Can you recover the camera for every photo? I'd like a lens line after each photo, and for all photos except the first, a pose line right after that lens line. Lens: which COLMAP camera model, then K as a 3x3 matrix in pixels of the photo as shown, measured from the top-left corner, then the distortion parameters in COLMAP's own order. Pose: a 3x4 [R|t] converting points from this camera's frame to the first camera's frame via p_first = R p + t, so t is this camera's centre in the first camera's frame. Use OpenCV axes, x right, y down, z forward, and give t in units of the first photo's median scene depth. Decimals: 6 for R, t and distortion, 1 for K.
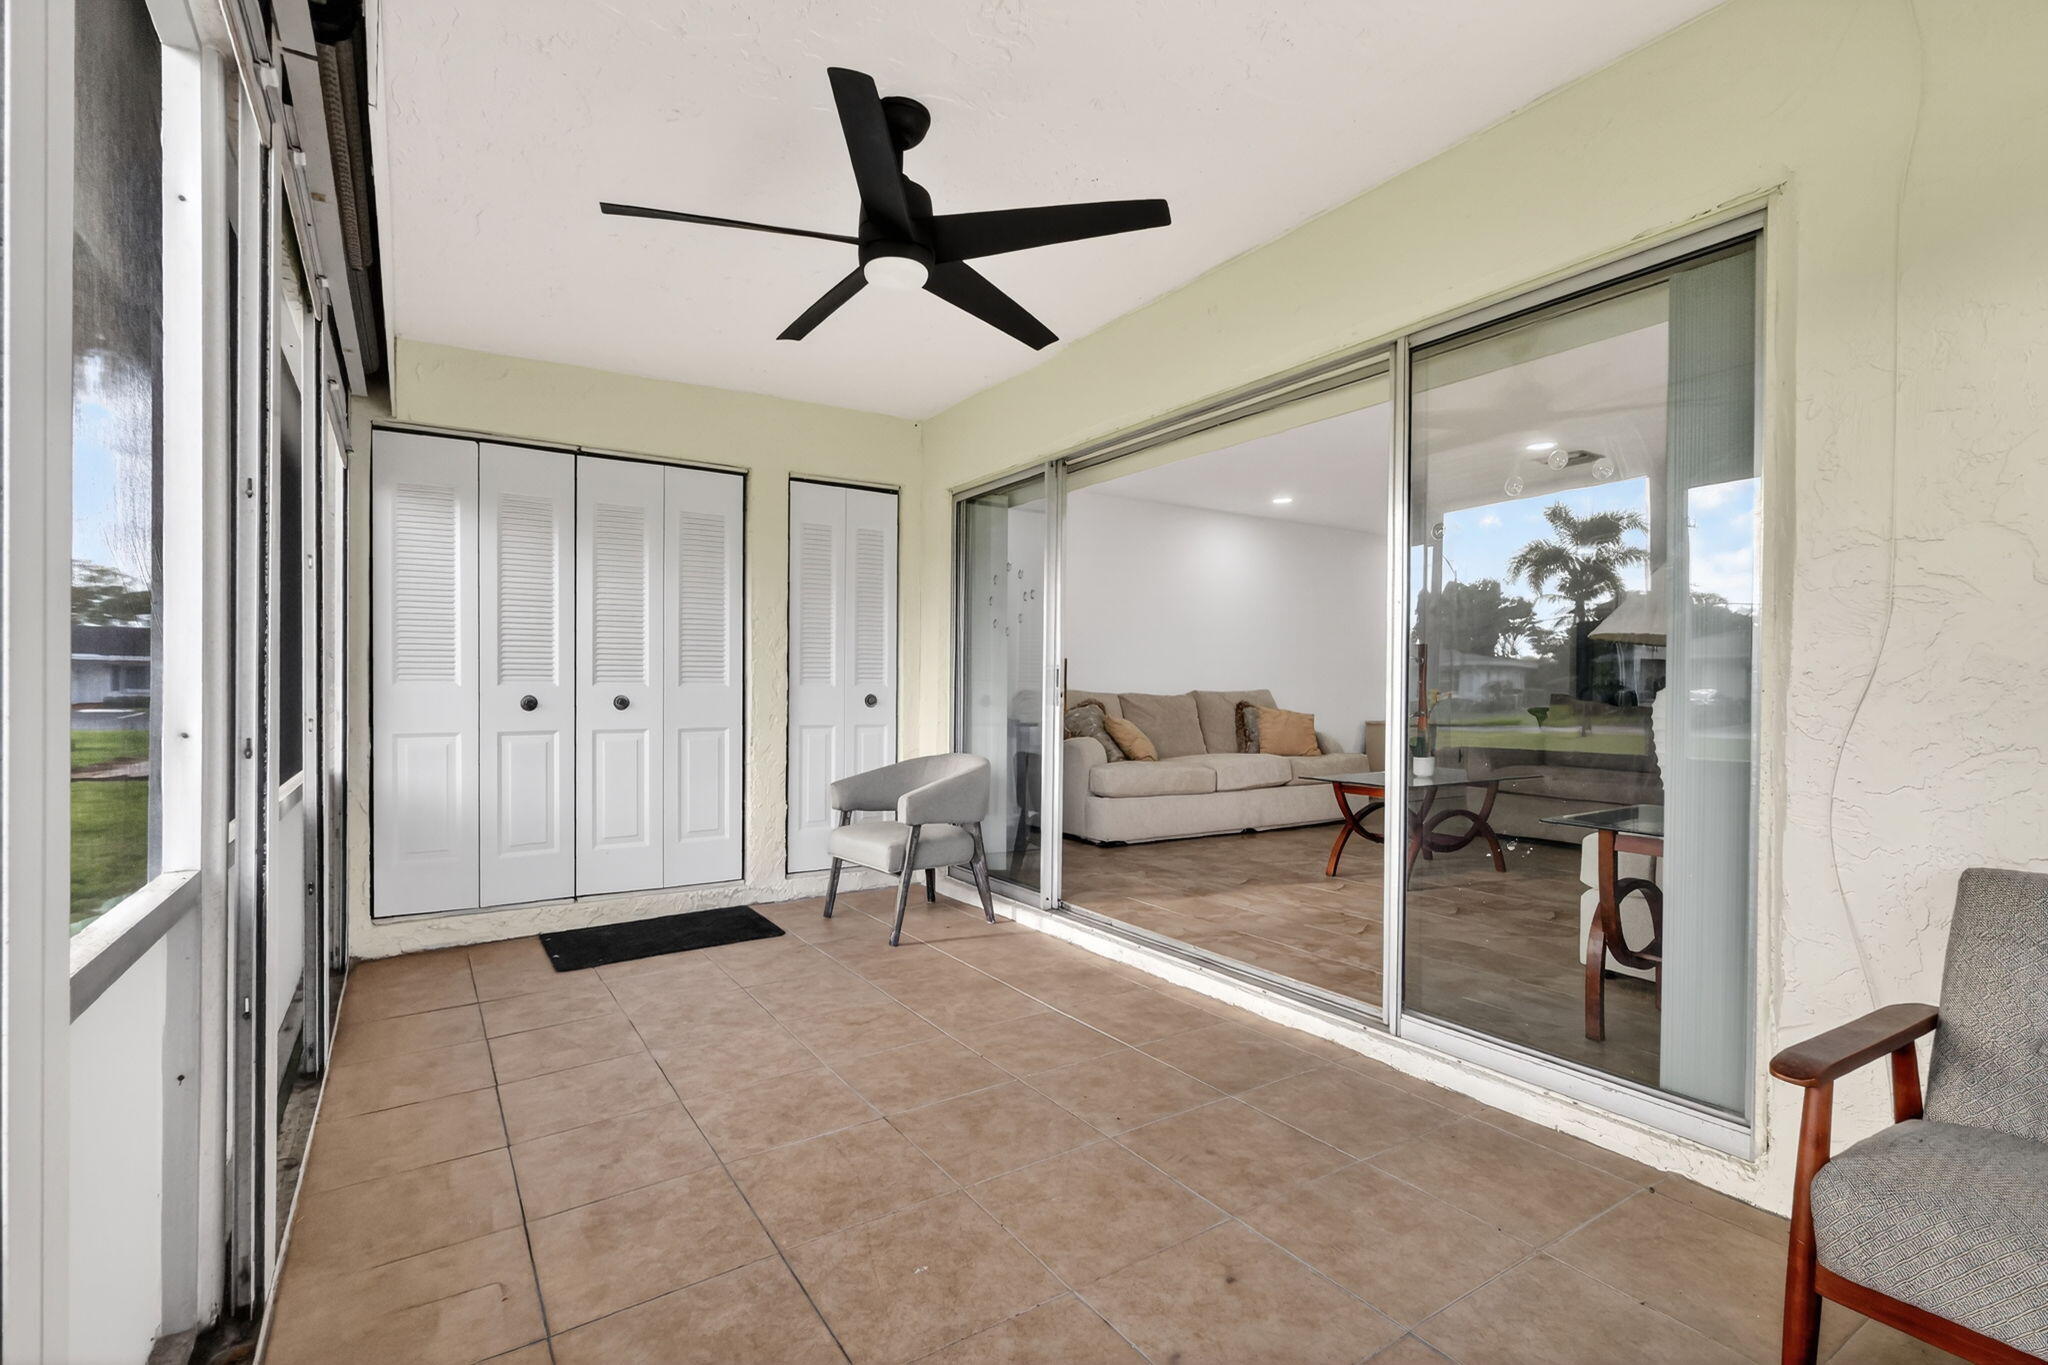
lens RADIAL K [[943.0, 0, 1023.0], [0, 943.0, 689.8], [0, 0, 1]] dist [0.000175, -0.000434]
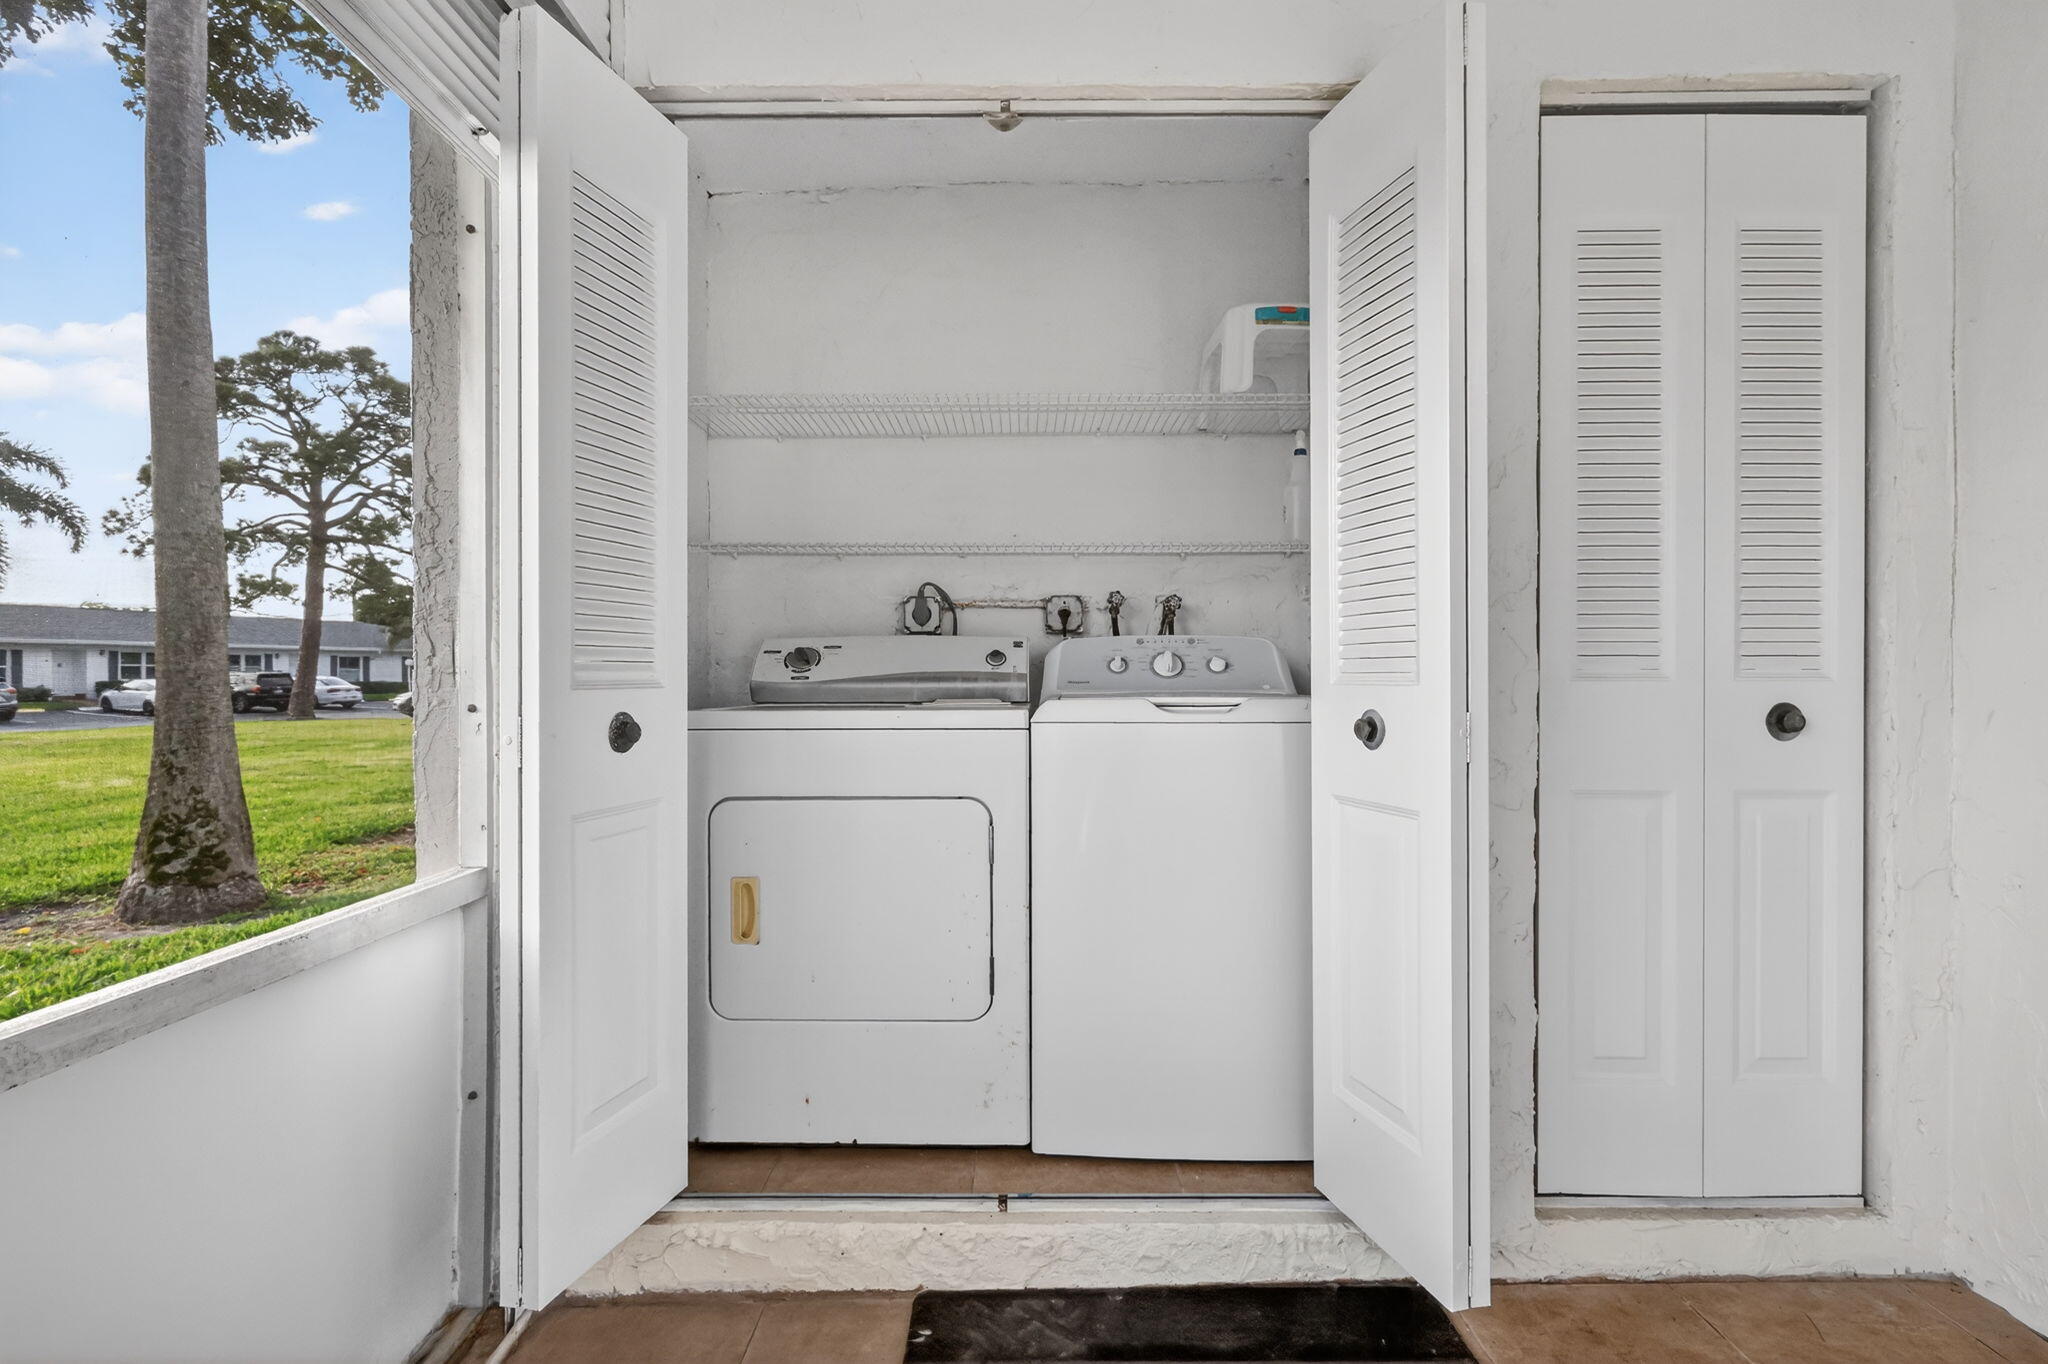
lens RADIAL K [[943.0, 0, 1023.0], [0, 943.0, 689.3], [0, 0, 1]] dist [0.000175, -0.000434]
pose [[0.837541, -0.004627, -0.546355, -0.205383], [0.005187, 0.999986, -0.000517, -0.001211], [0.546350, -0.002401, 0.837553, 0.557790]]
